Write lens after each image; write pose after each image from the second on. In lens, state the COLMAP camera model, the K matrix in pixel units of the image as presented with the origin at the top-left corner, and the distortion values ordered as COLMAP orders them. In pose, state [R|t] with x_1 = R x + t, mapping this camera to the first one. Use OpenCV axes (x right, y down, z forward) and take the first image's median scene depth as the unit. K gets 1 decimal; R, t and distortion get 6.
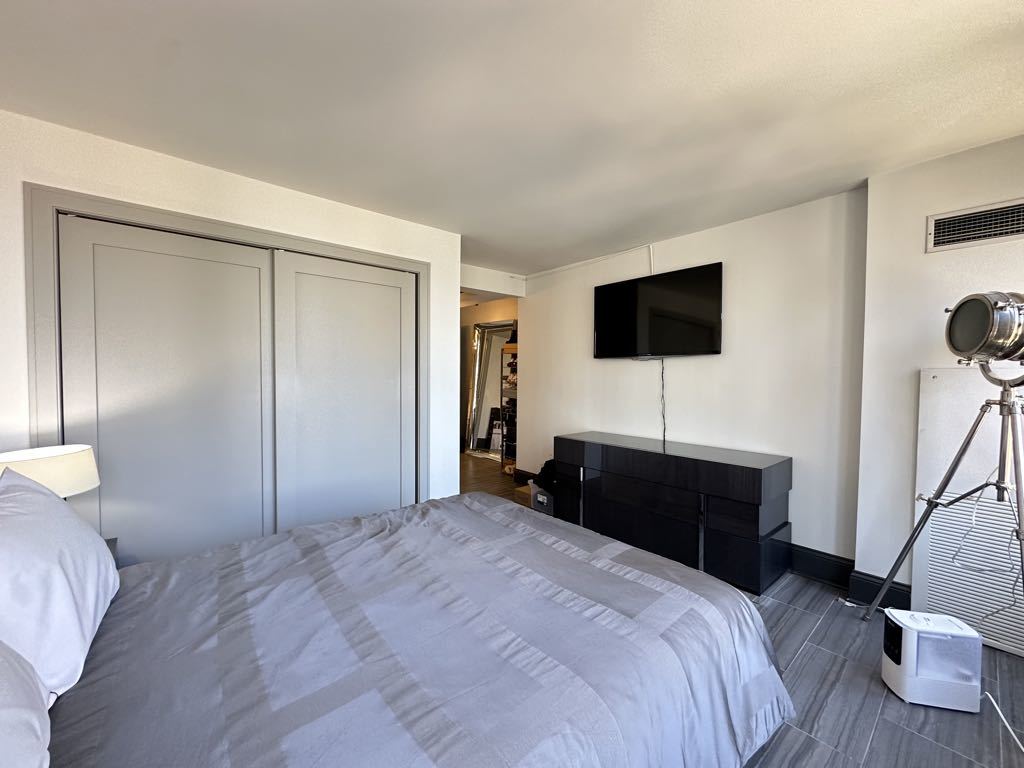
lens RADIAL K [[414.2, 0, 508.8], [0, 414.2, 383.2], [0, 0, 1]] dist [0.000009, 0.000000]
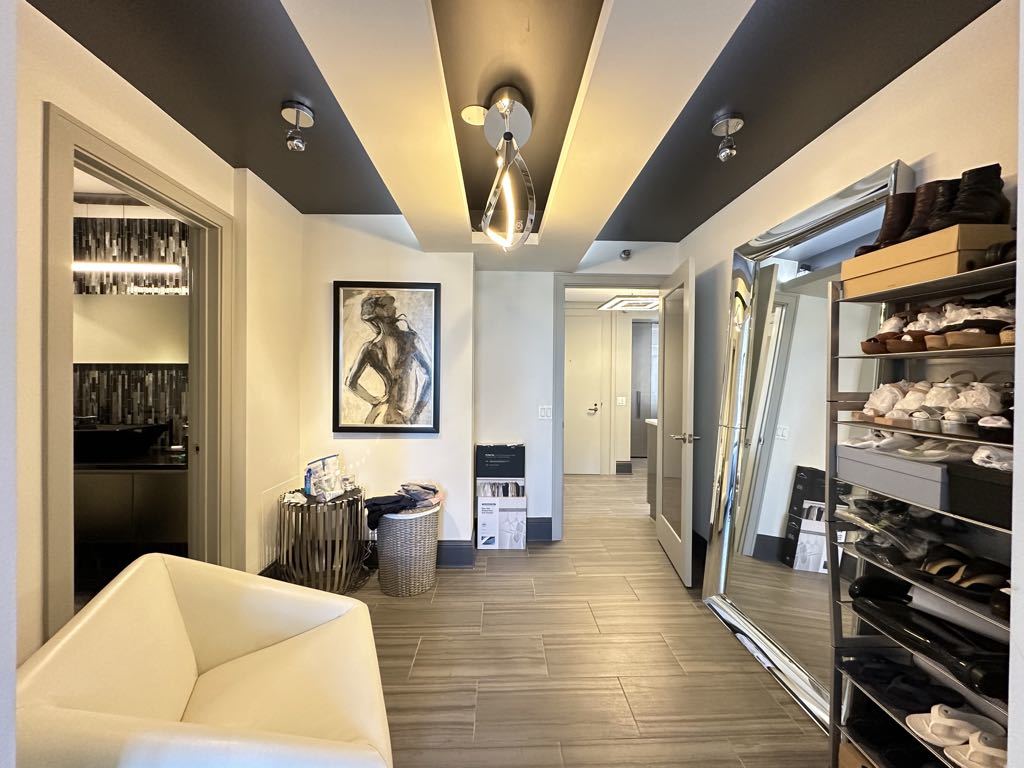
lens RADIAL K [[408.2, 0, 511.2], [0, 408.2, 382.4], [0, 0, 1]] dist [0.001818, 0.000594]
pose [[0.783054, -0.003969, -0.621942, -0.011293], [-0.012379, 0.999682, -0.021965, -0.012121], [0.621831, 0.024899, 0.782756, 0.506313]]
